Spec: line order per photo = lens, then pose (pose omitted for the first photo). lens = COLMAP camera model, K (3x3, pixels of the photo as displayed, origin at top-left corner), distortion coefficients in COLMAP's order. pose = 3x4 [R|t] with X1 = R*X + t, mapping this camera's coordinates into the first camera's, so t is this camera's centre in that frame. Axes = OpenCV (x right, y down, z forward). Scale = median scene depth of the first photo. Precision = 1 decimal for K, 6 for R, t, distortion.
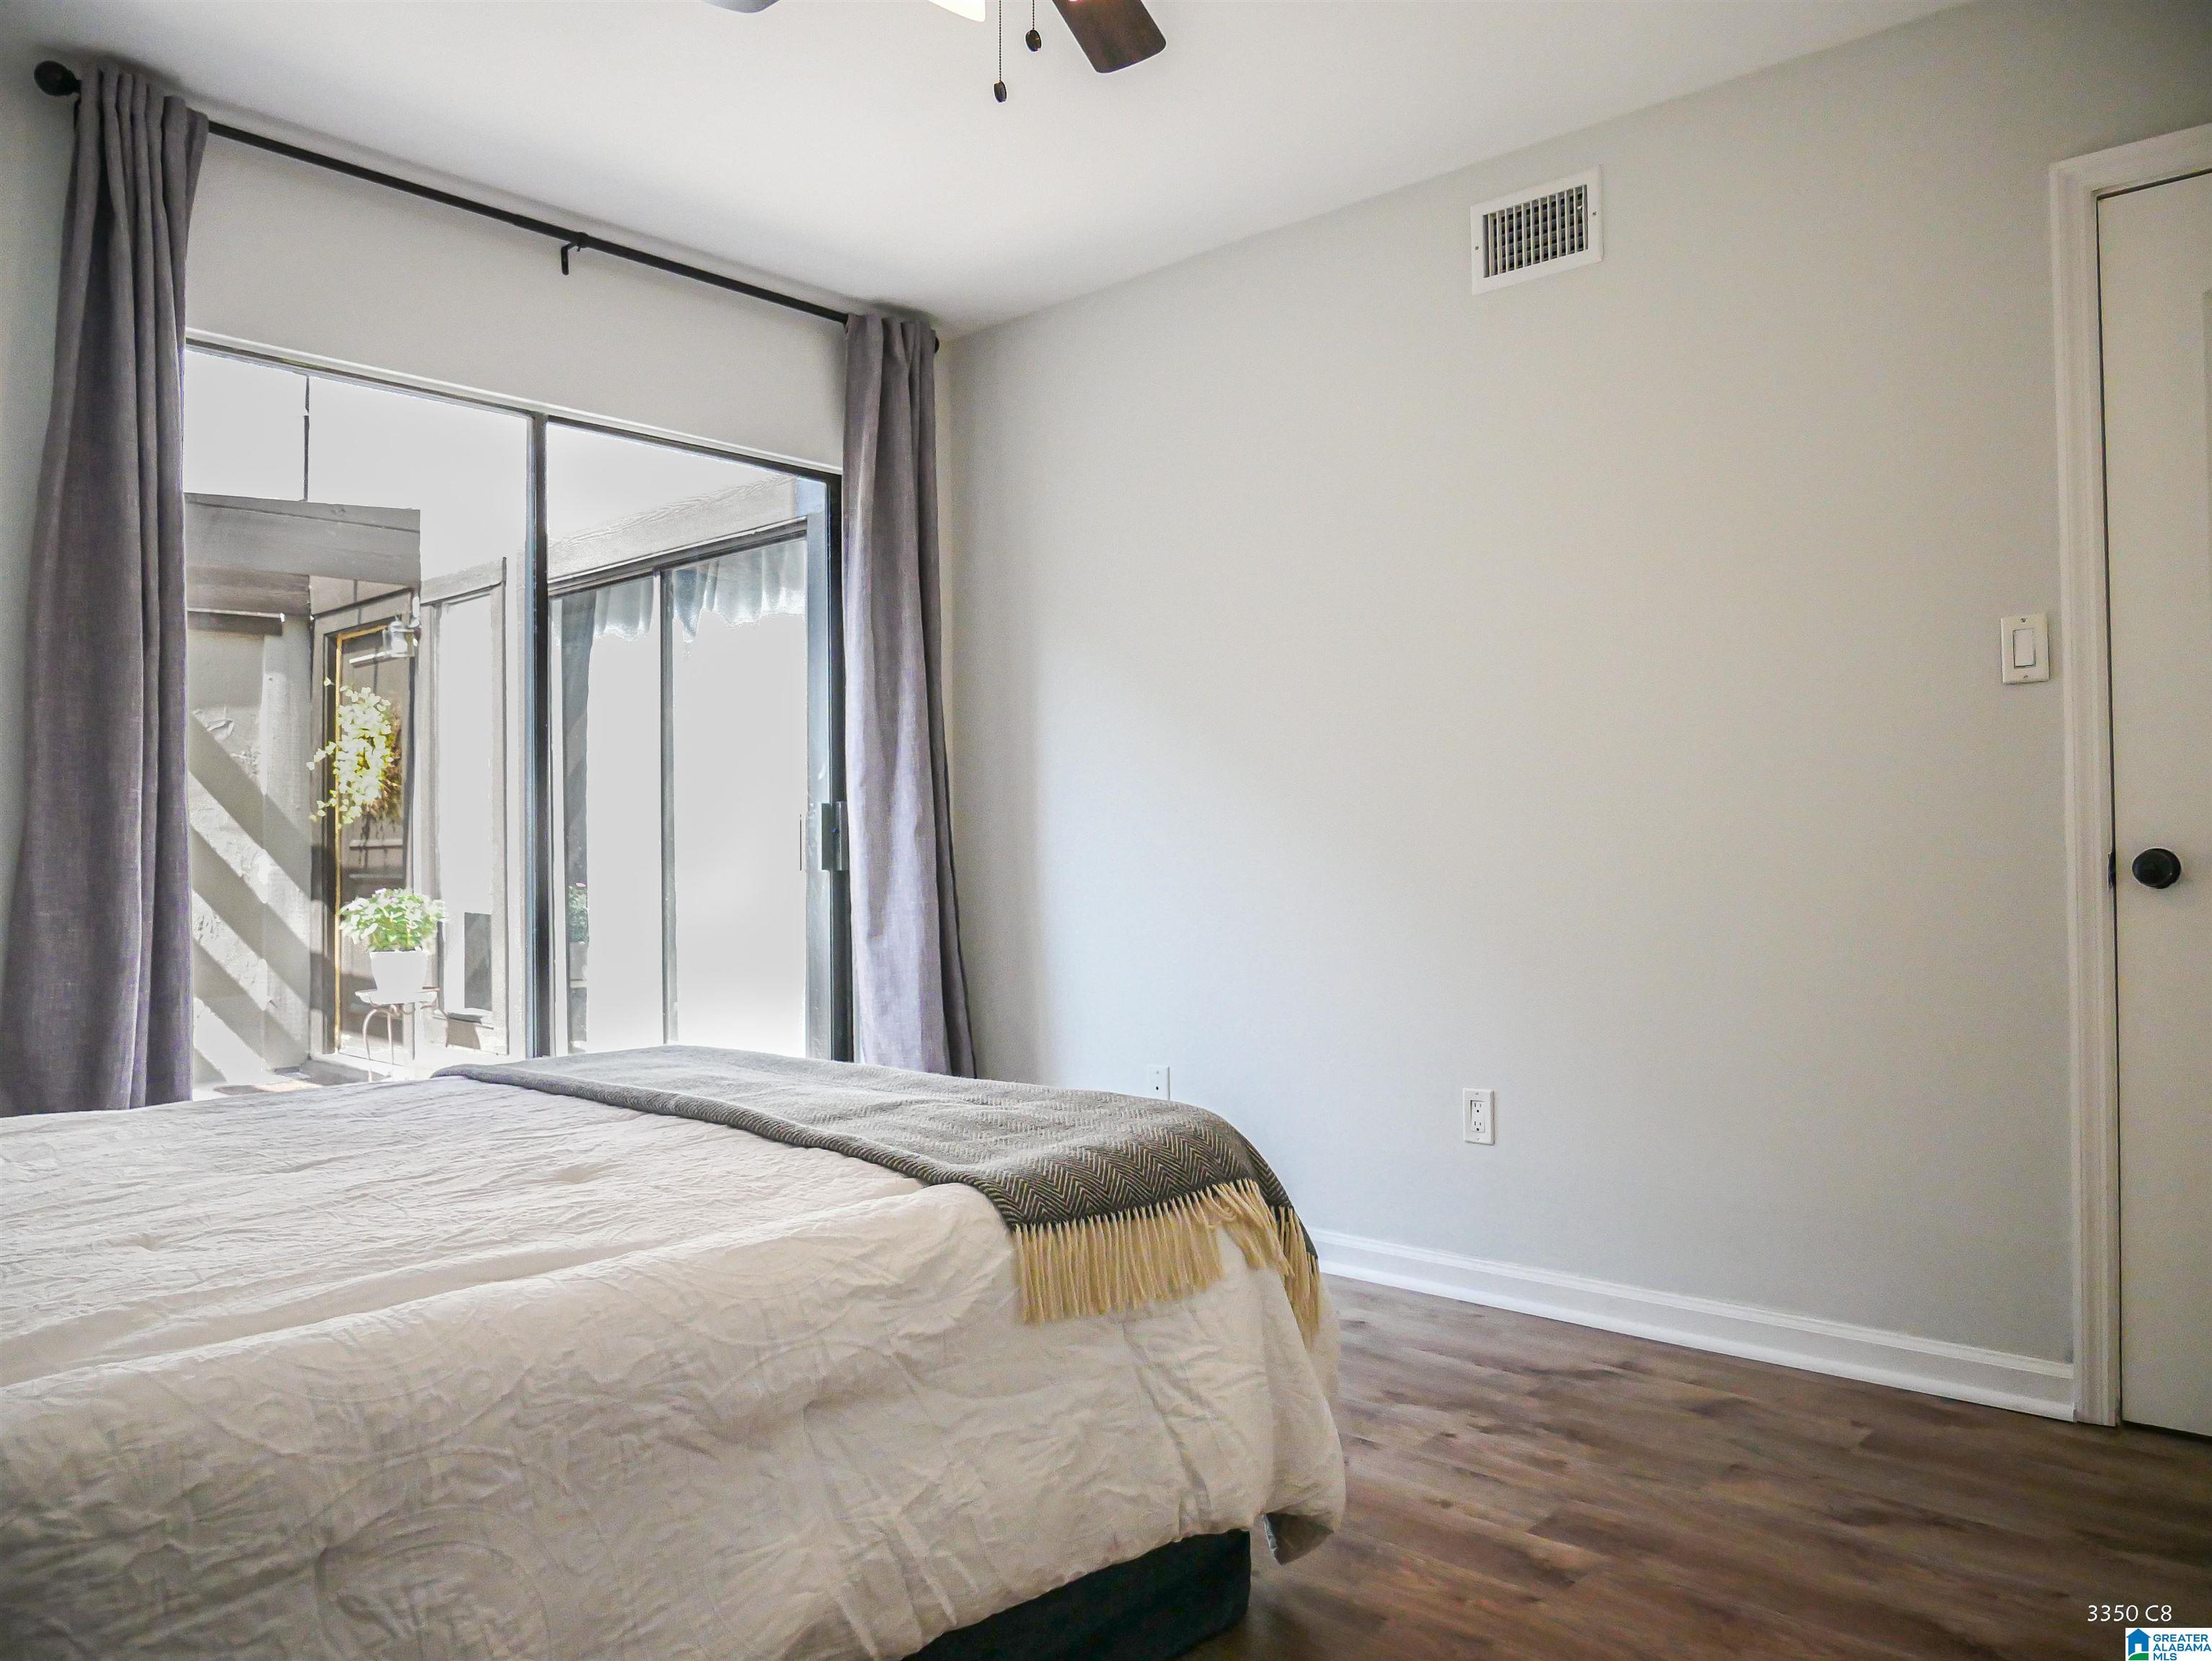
lens RADIAL K [[1571.6, 0, 1096.9], [0, 1571.6, 831.6], [0, 0, 1]] dist [-0.042729, 0.018030]
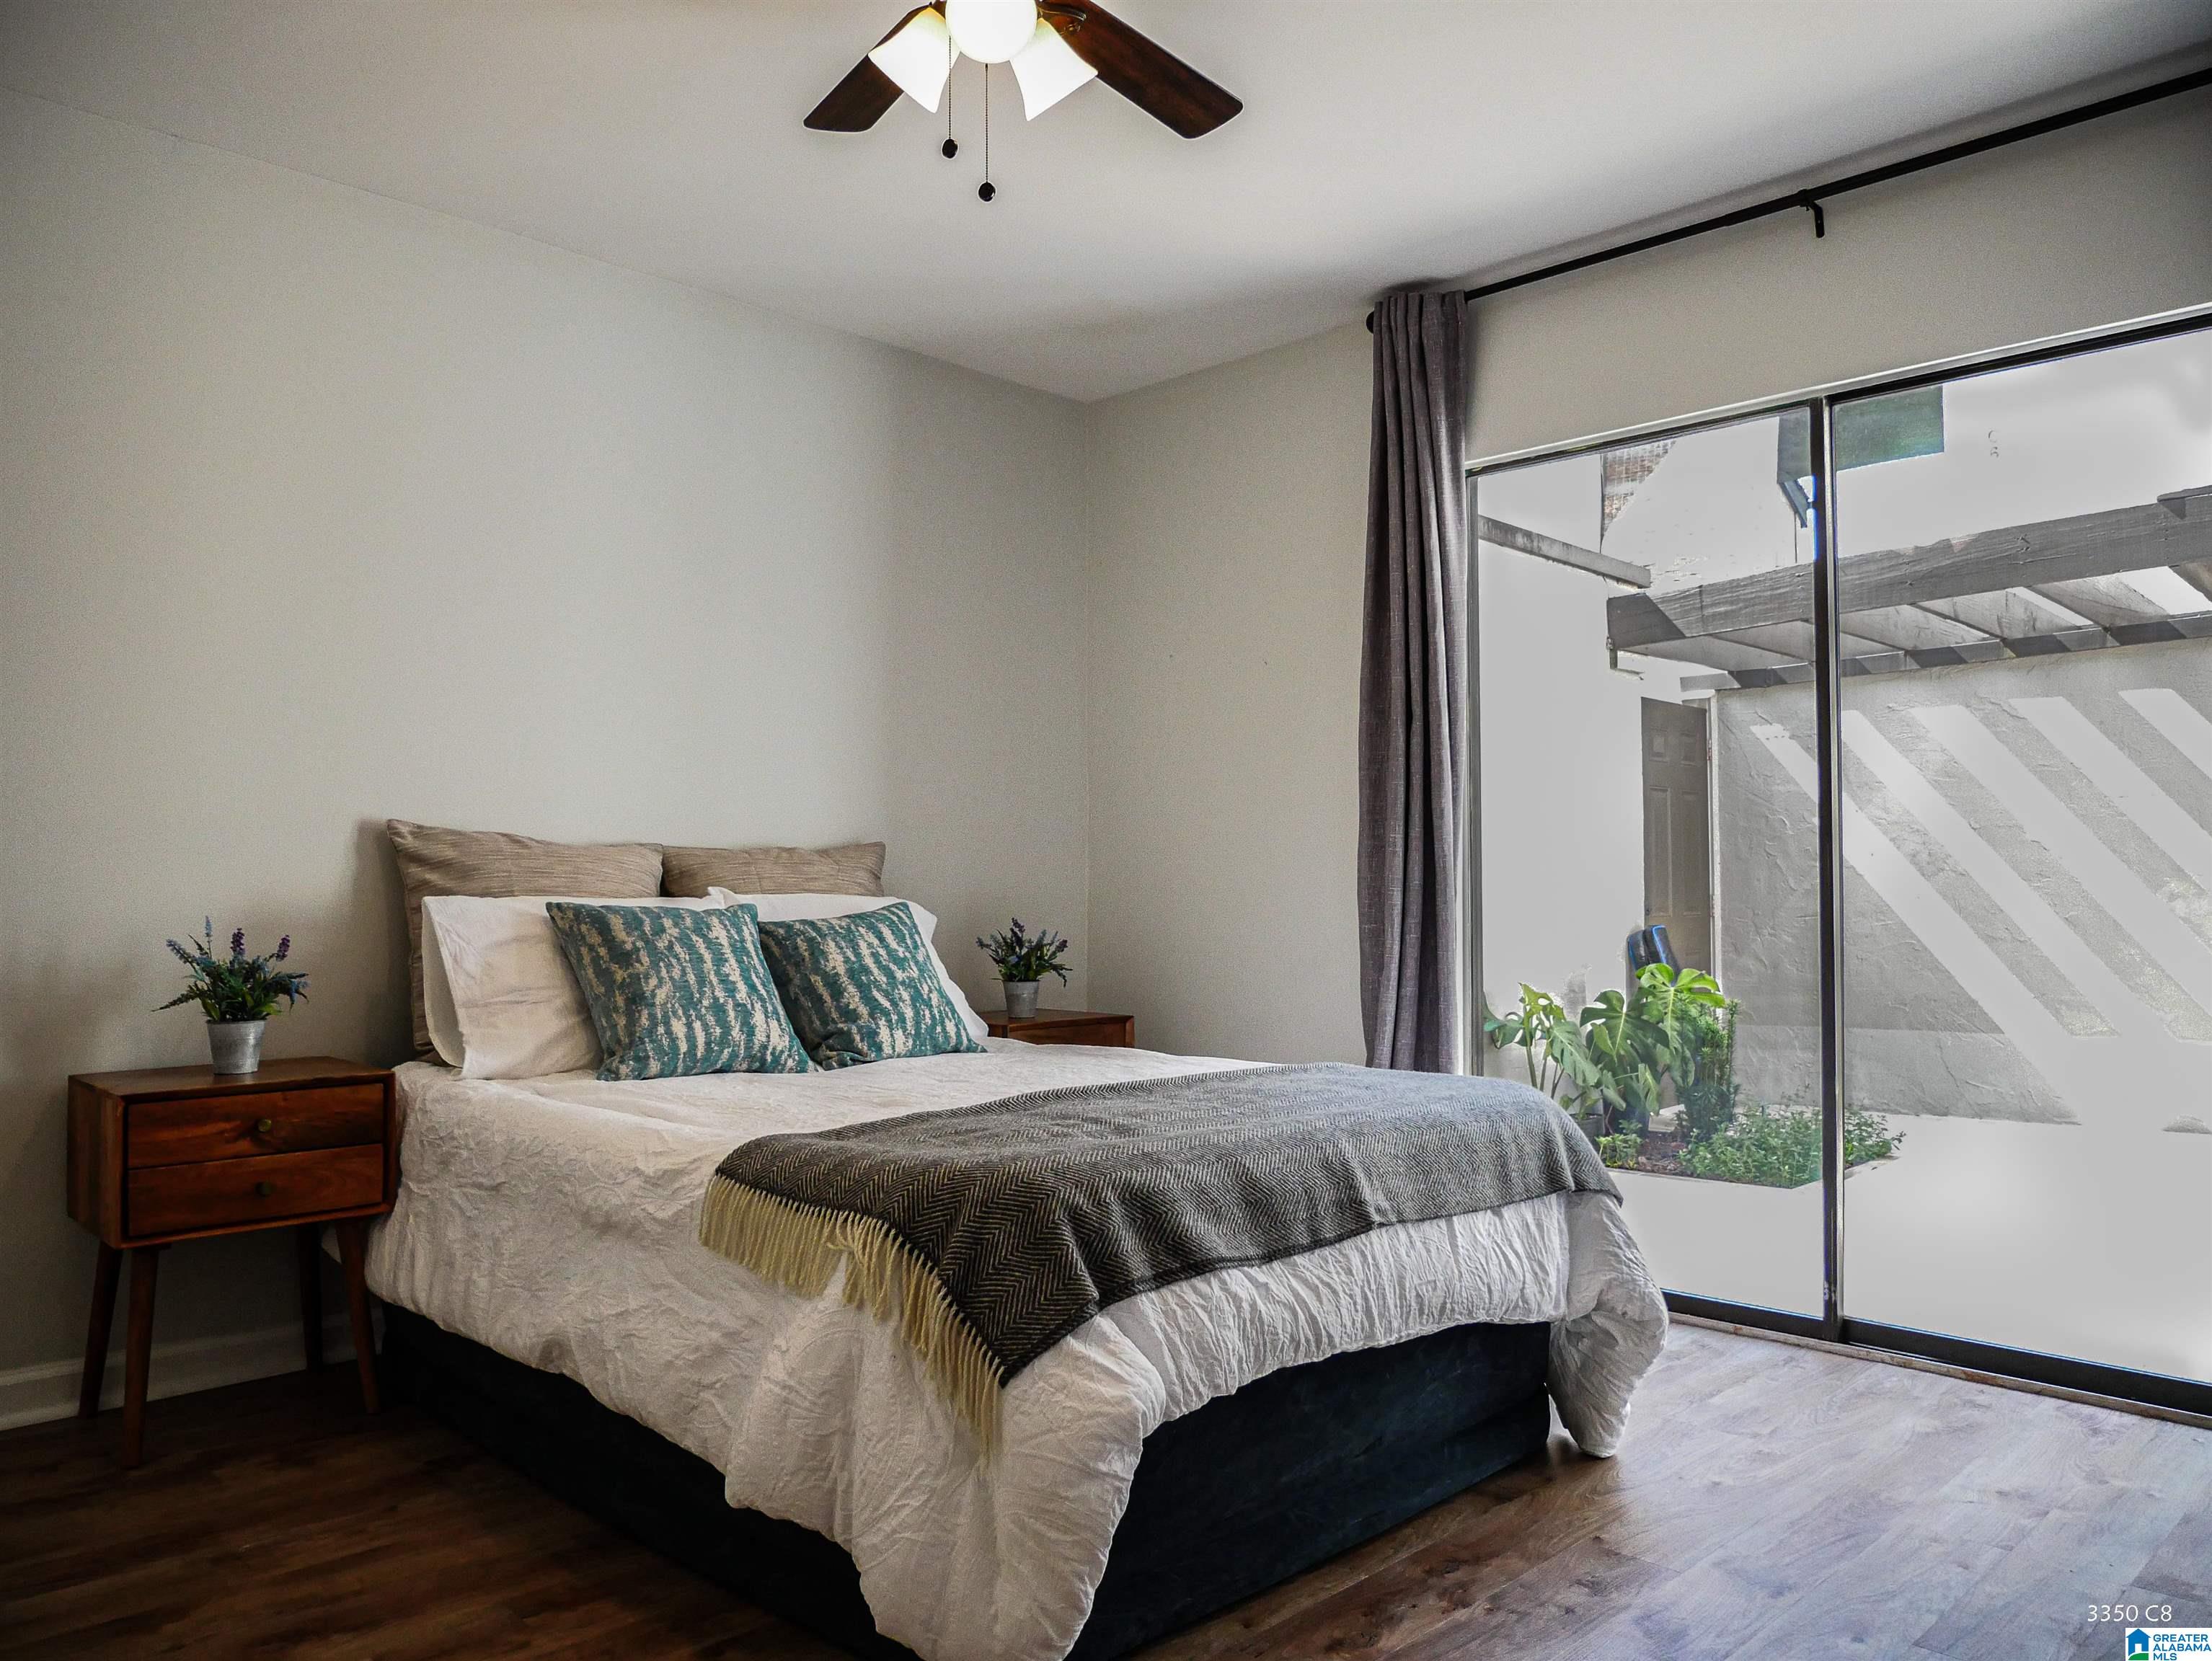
lens RADIAL K [[1571.6, 0, 1096.5], [0, 1571.6, 832.9], [0, 0, 1]] dist [-0.042729, 0.018030]
pose [[-0.026761, -0.026487, -0.999291, 0.851601], [0.015747, 0.999514, -0.026914, 0.005215], [0.999518, -0.016456, -0.026331, 0.917342]]
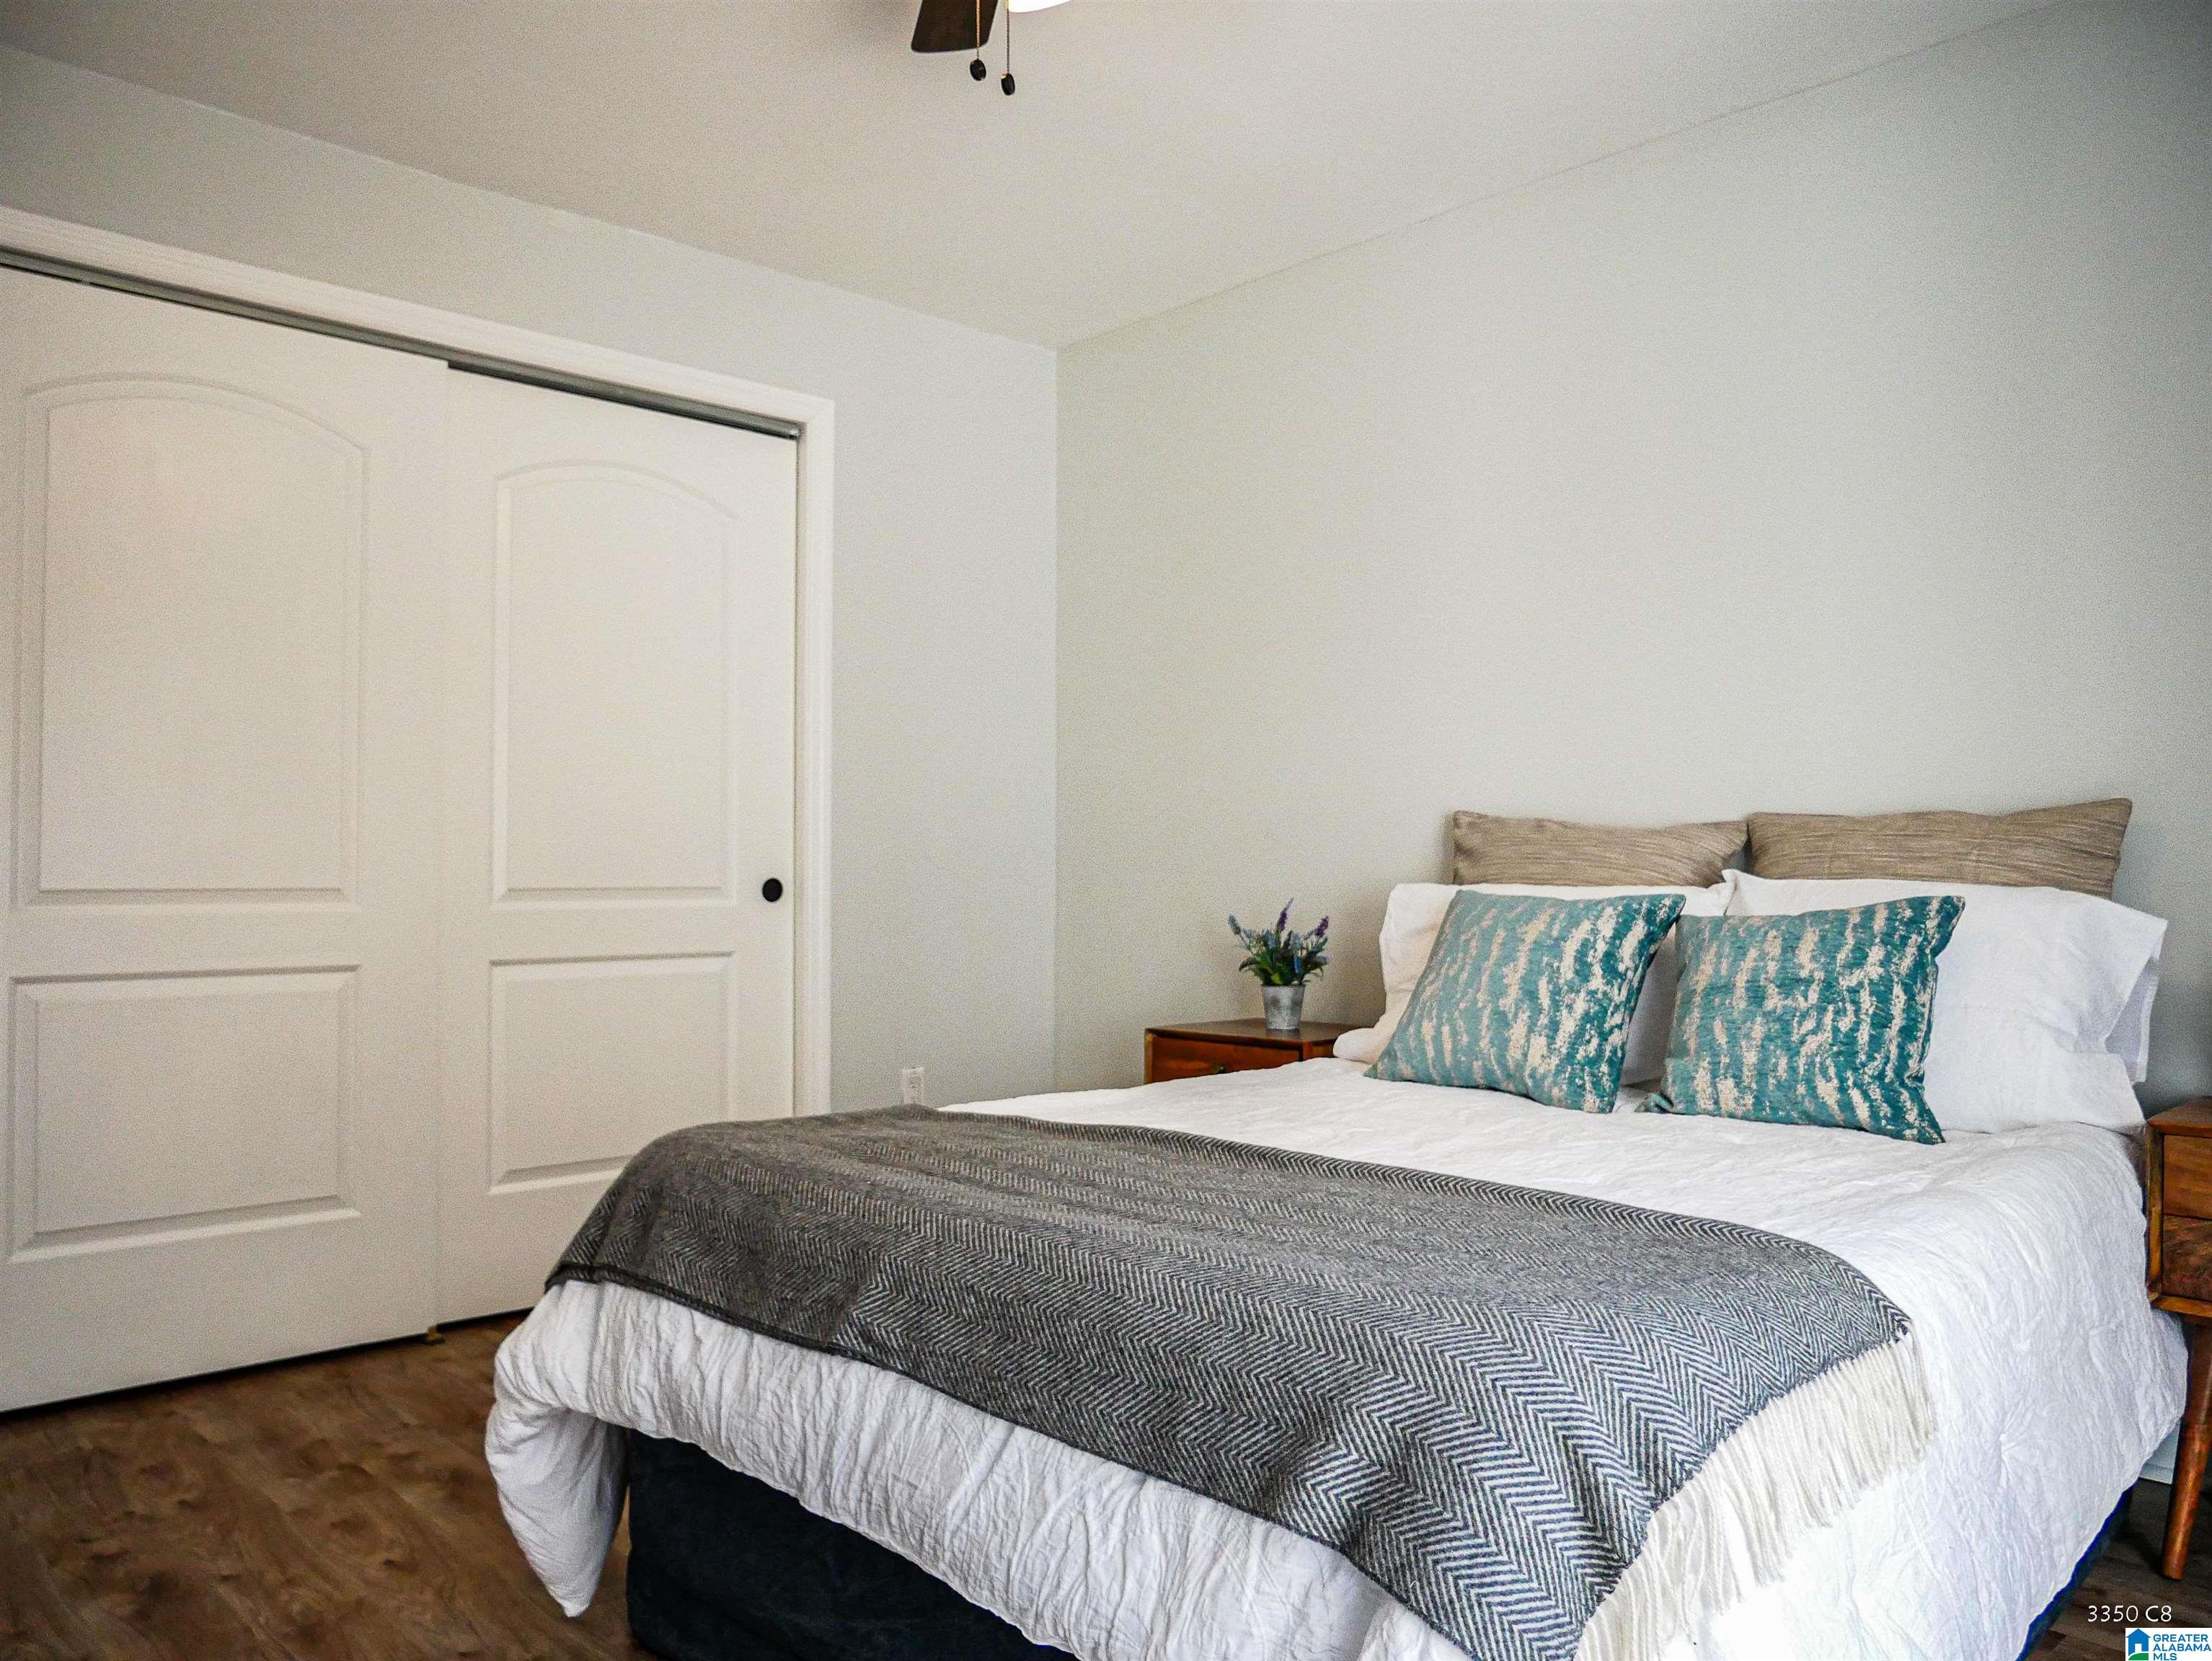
lens RADIAL K [[1571.6, 0, 1104.7], [0, 1571.6, 833.8], [0, 0, 1]] dist [-0.042729, 0.018030]
pose [[-0.997111, 0.010596, 0.075212, -0.204322], [0.007036, 0.998850, -0.047430, 0.031794], [-0.075628, -0.046763, -0.996039, 1.672242]]
